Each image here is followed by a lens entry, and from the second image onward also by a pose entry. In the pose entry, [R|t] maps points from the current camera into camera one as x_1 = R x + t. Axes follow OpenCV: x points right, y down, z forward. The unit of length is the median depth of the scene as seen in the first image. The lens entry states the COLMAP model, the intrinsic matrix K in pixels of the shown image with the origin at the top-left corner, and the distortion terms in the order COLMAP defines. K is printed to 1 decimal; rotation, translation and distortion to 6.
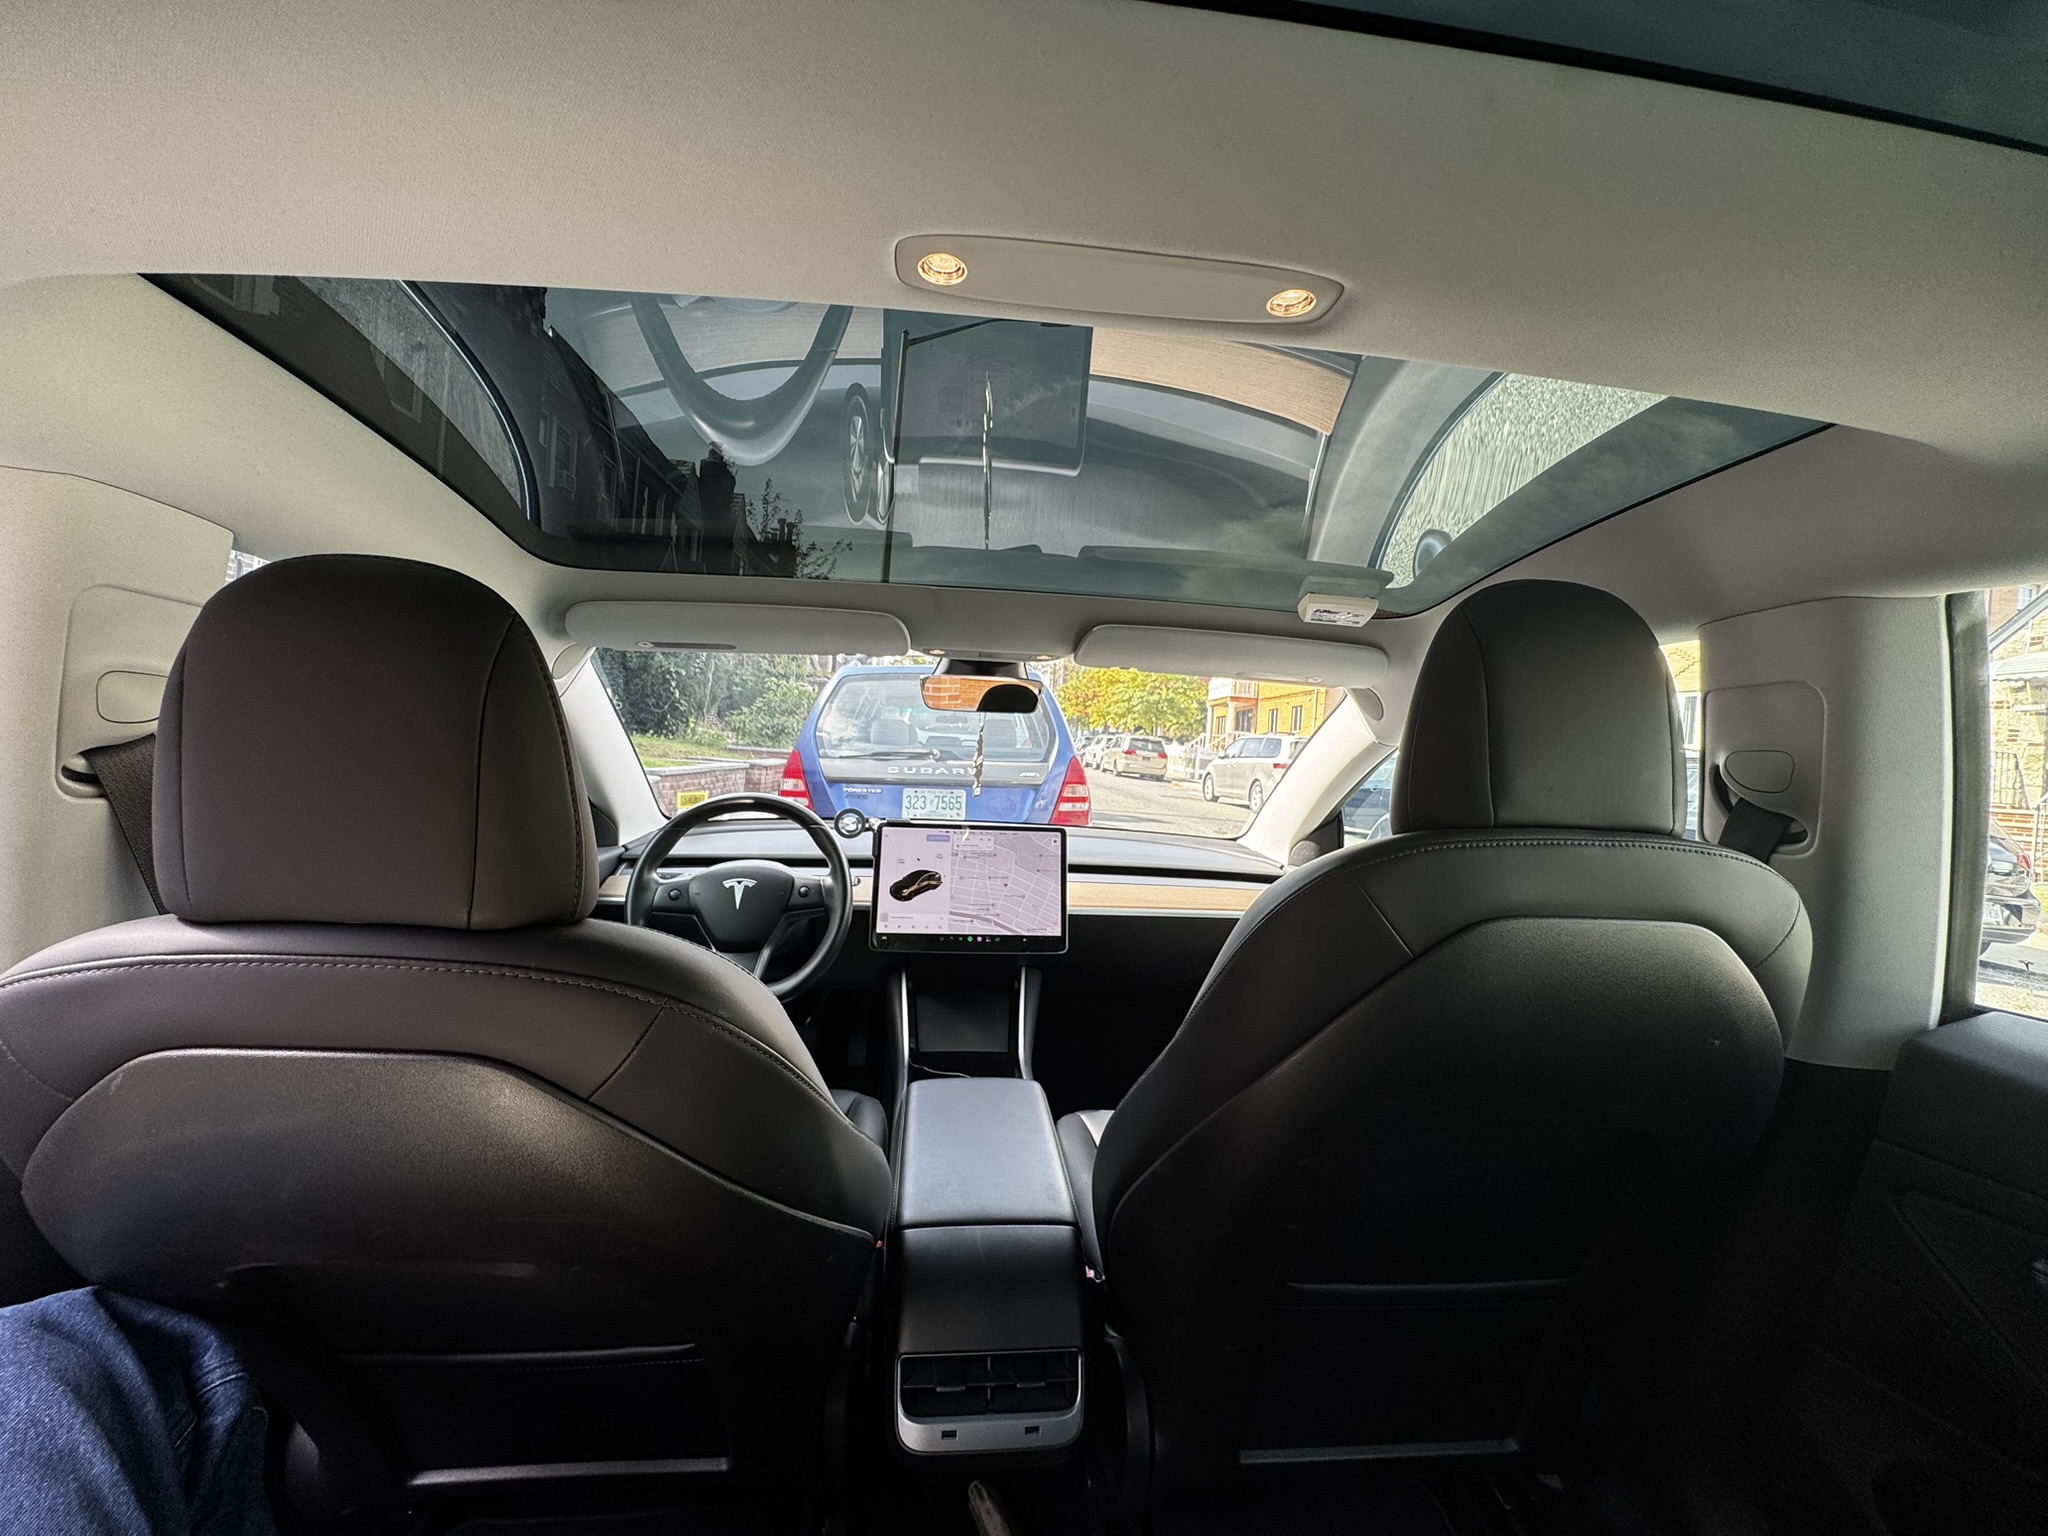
lens RADIAL K [[811.9, 0, 1021.7], [0, 811.9, 773.8], [0, 0, 1]] dist [-0.000349, -0.000676]
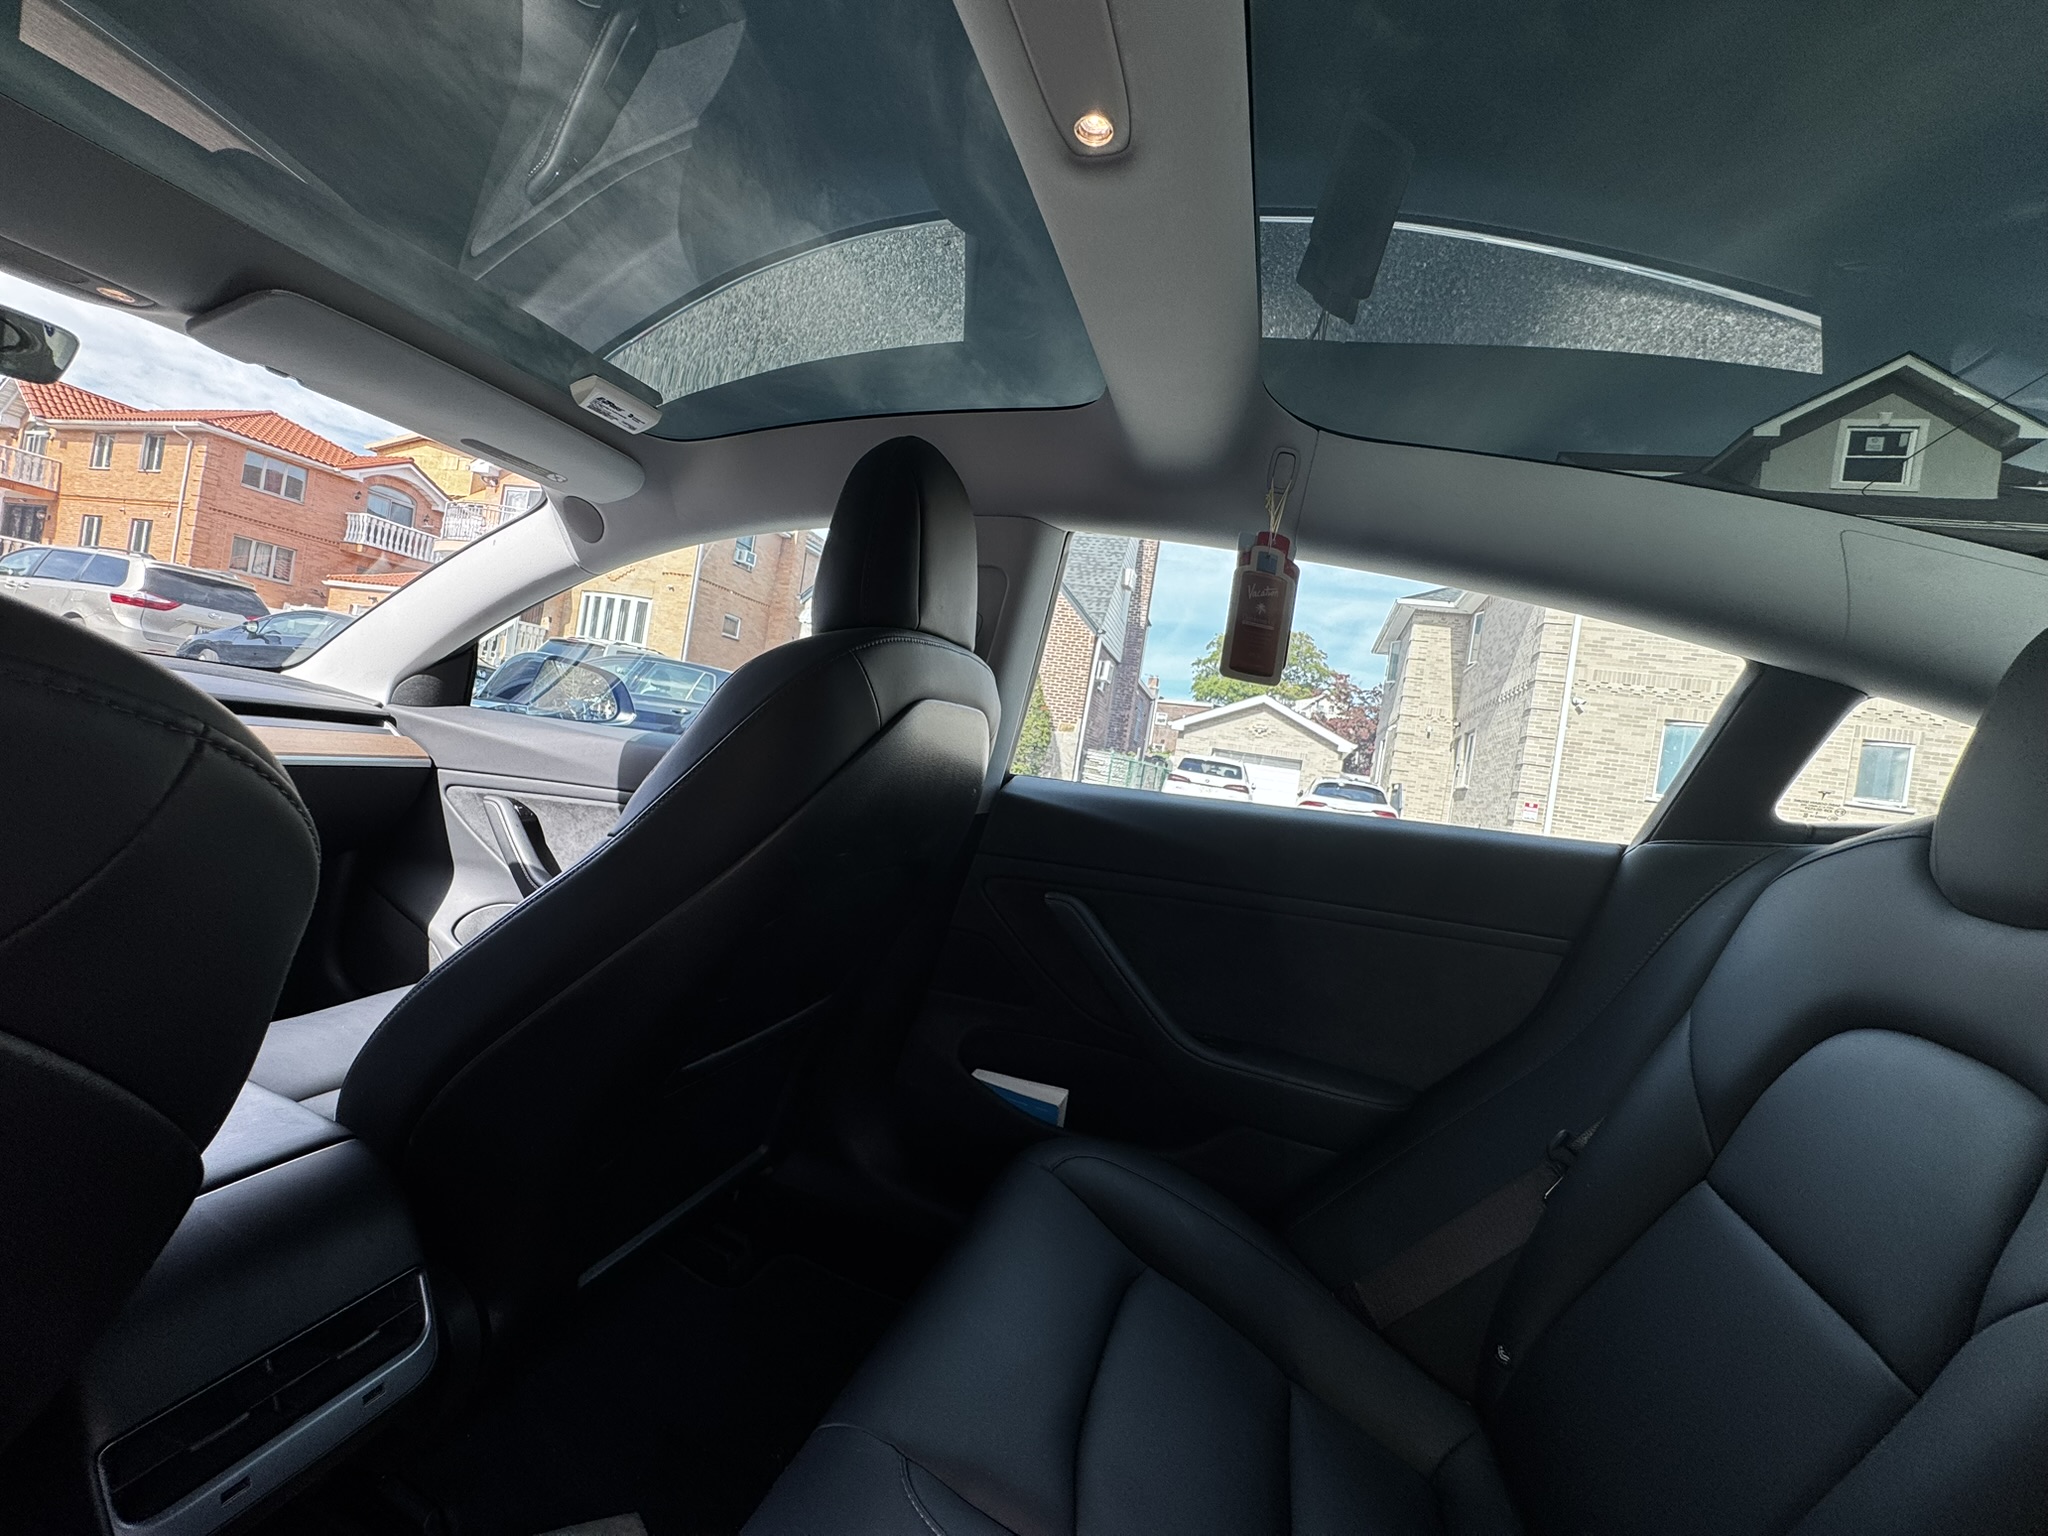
lens RADIAL K [[811.9, 0, 1021.7], [0, 811.9, 773.8], [0, 0, 1]] dist [-0.000349, -0.000676]
pose [[0.397507, -0.029273, 0.917132, -0.020452], [-0.103381, 0.991699, 0.076460, 0.006562], [-0.911757, -0.125207, 0.391181, 0.012162]]
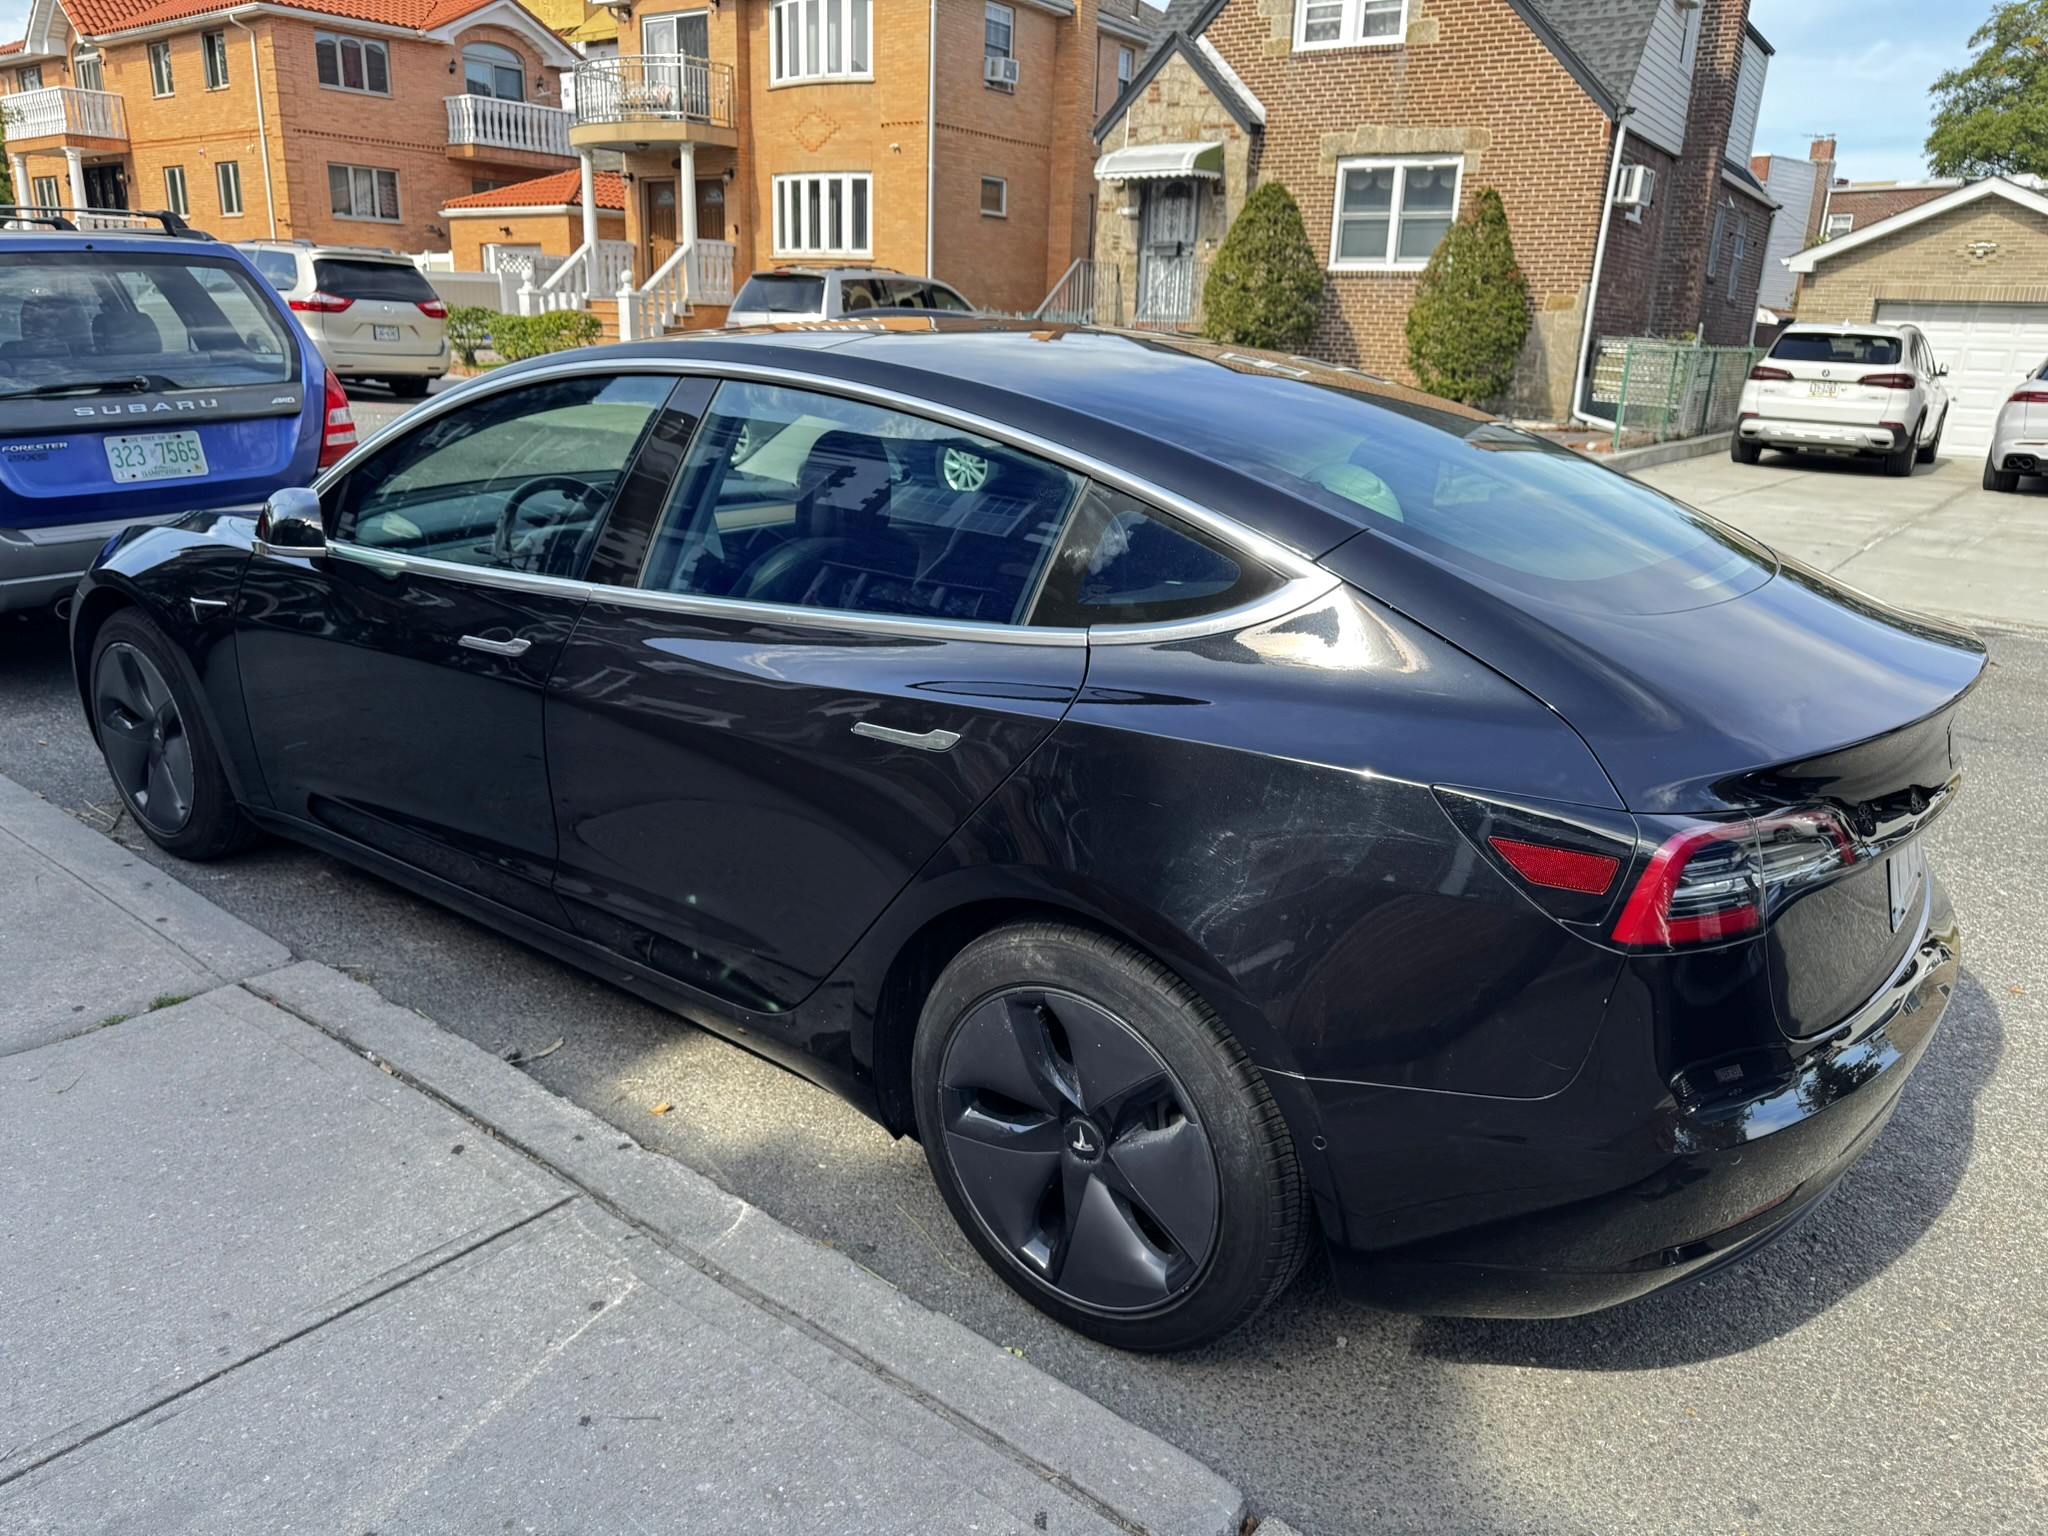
lens RADIAL K [[1466.1, 0, 1026.4], [0, 1466.1, 778.8], [0, 0, 1]] dist [0.001318, 0.001832]
pose [[0.675468, -0.267205, 0.687274, -0.158844], [0.031747, 0.941710, 0.334925, -0.029817], [-0.736706, -0.204412, 0.644577, -0.128125]]
